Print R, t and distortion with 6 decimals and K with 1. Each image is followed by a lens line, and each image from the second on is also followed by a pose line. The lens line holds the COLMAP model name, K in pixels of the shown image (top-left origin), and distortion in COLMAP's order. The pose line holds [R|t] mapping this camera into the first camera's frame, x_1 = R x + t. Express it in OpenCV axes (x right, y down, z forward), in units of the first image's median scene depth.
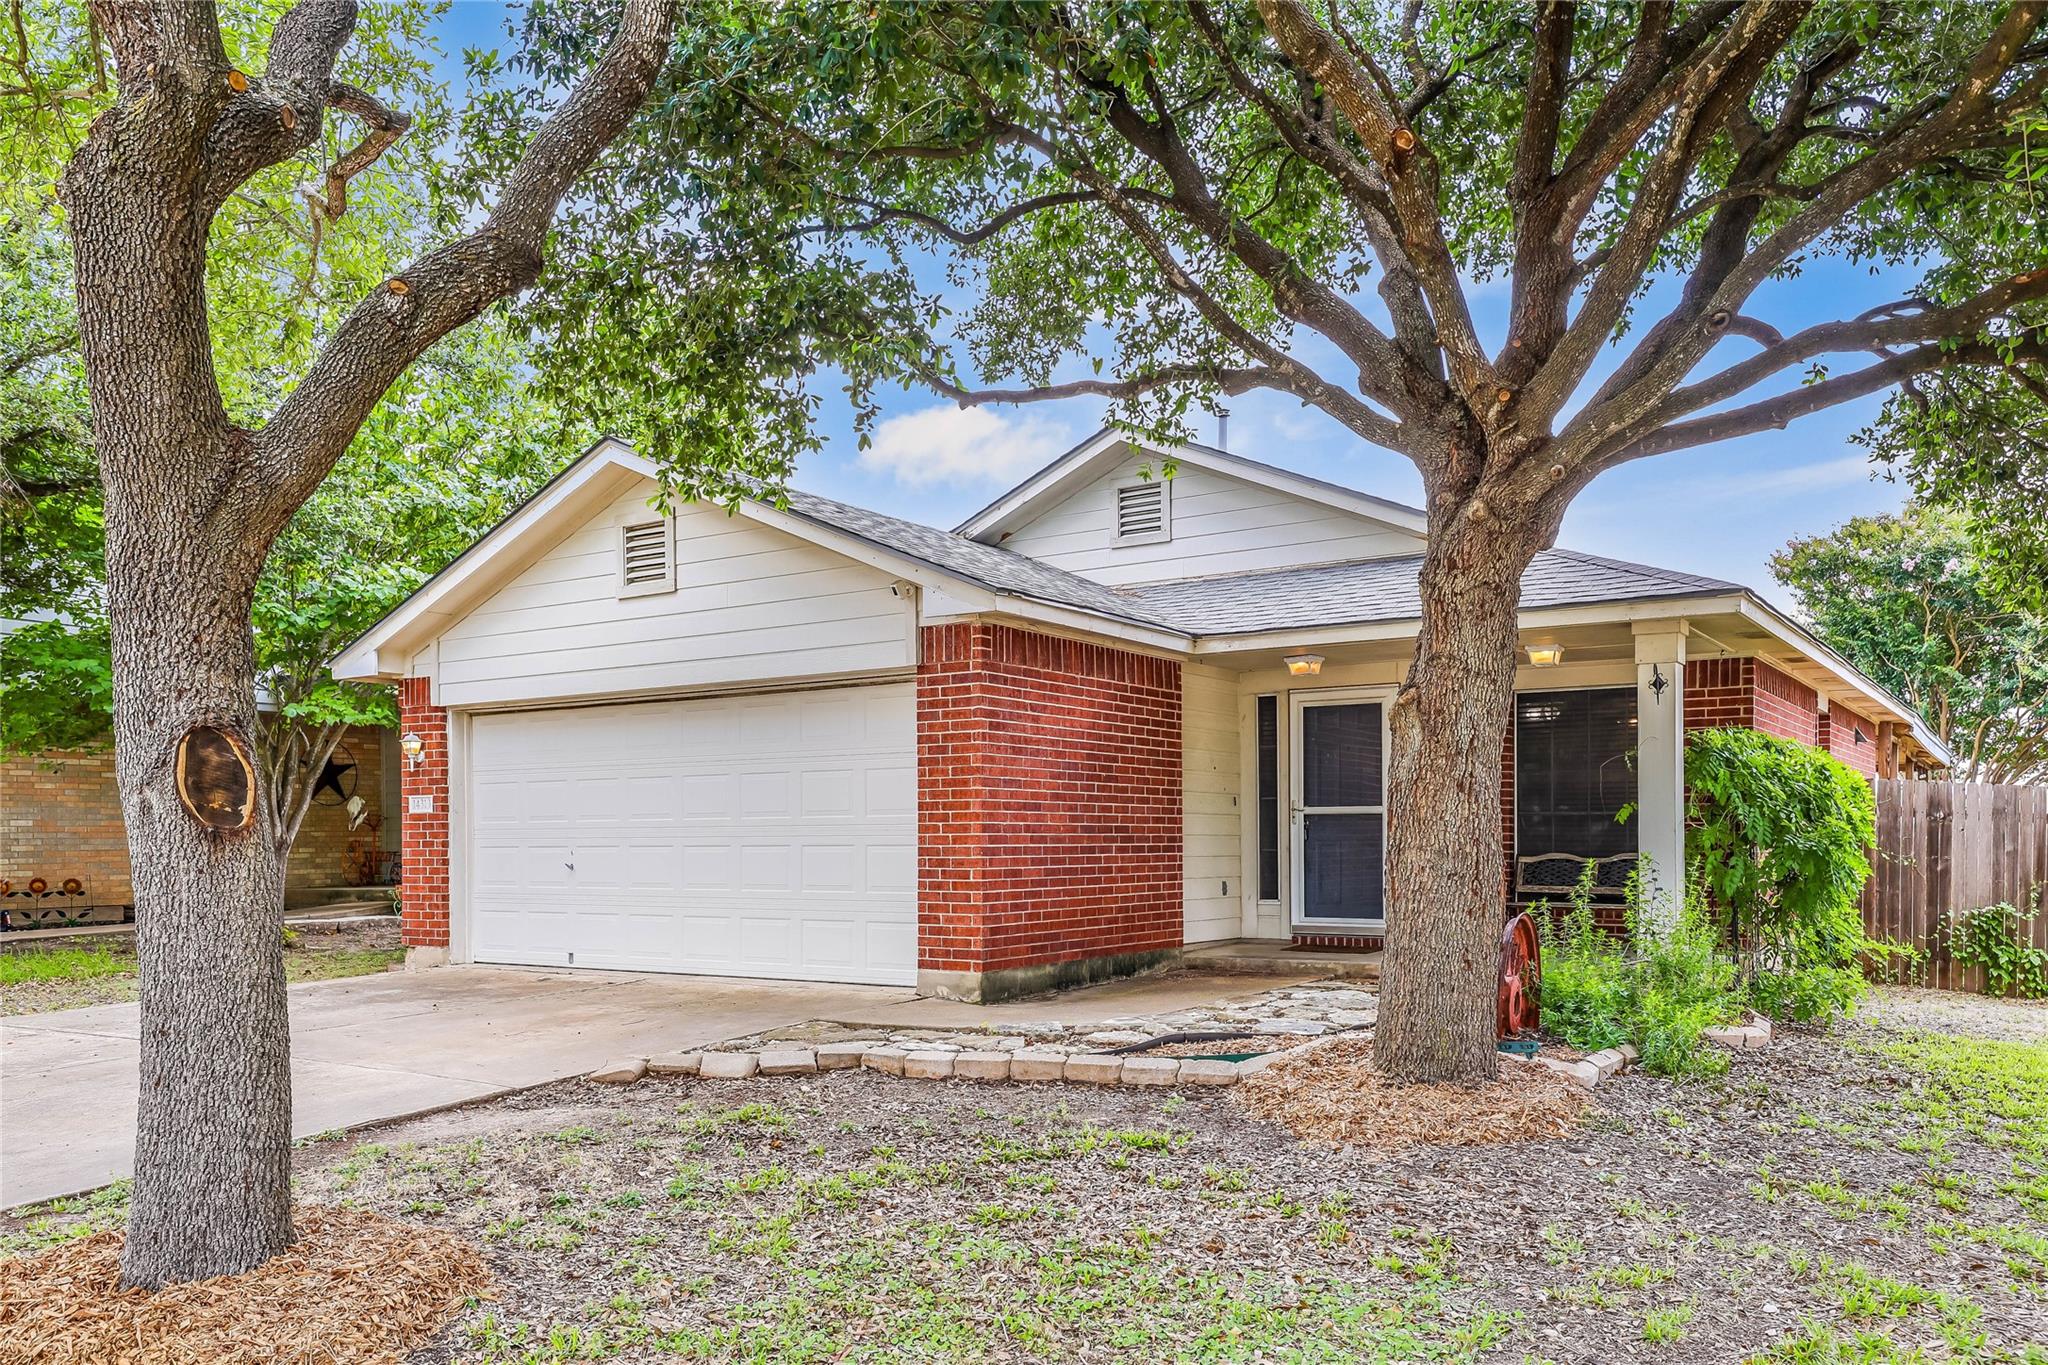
lens RADIAL K [[2047.9, 0, 1023.4], [0, 2047.9, 611.3], [0, 0, 1]] dist [-0.049912, 0.003629]
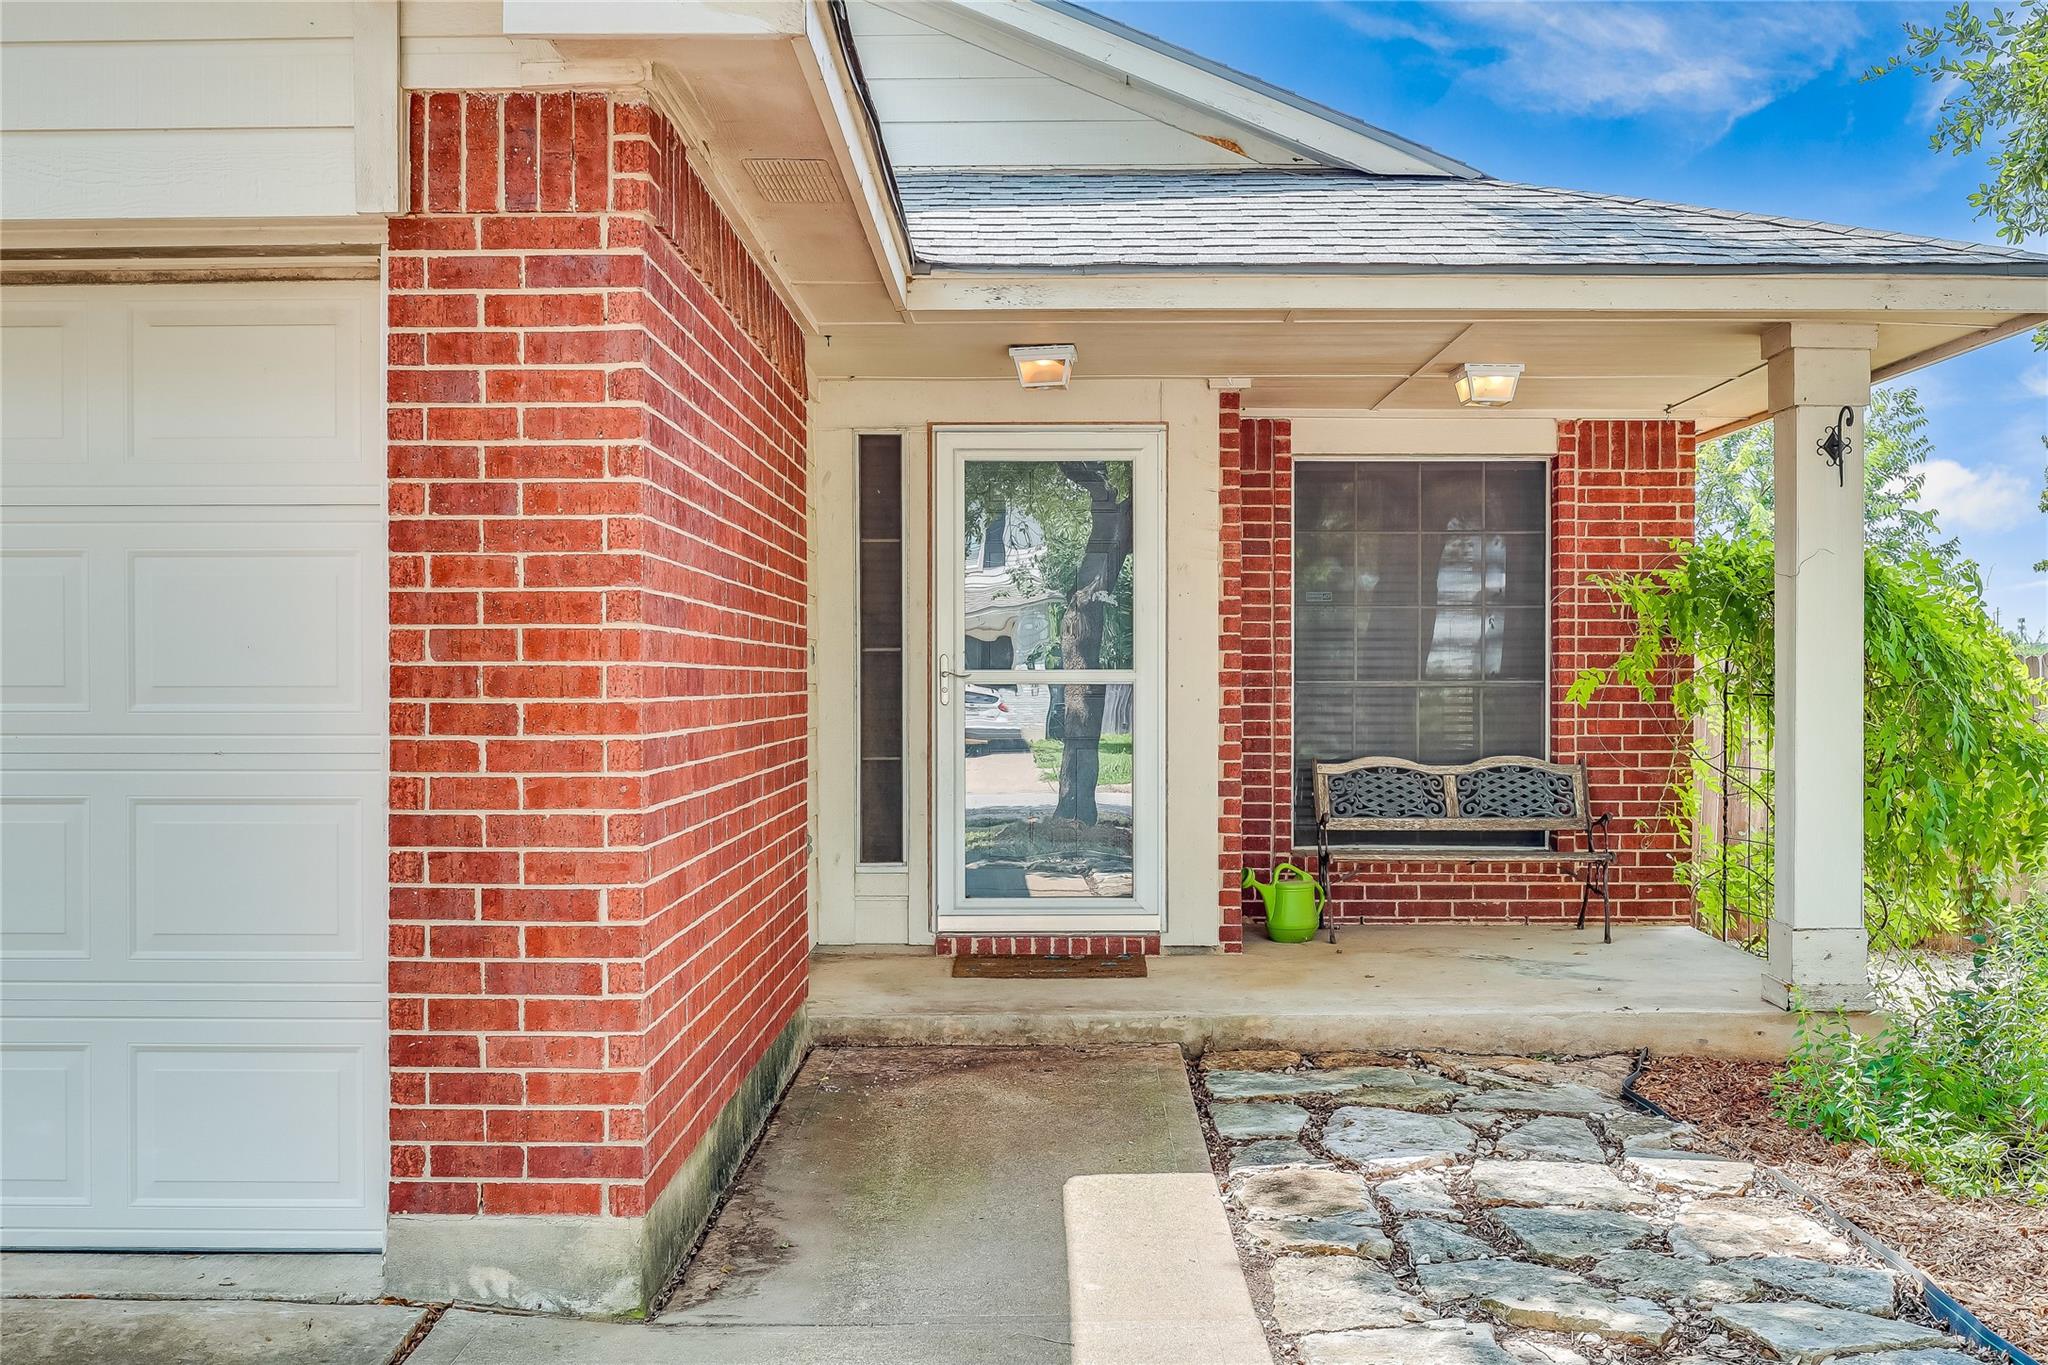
lens RADIAL K [[2047.9, 0, 1023.4], [0, 2047.9, 611.3], [0, 0, 1]] dist [-0.049912, 0.003629]
pose [[0.807638, 0.021422, 0.589289, -0.154702], [-0.073722, 0.995167, 0.064862, 0.058858], [-0.585051, -0.095829, 0.805315, 0.707556]]
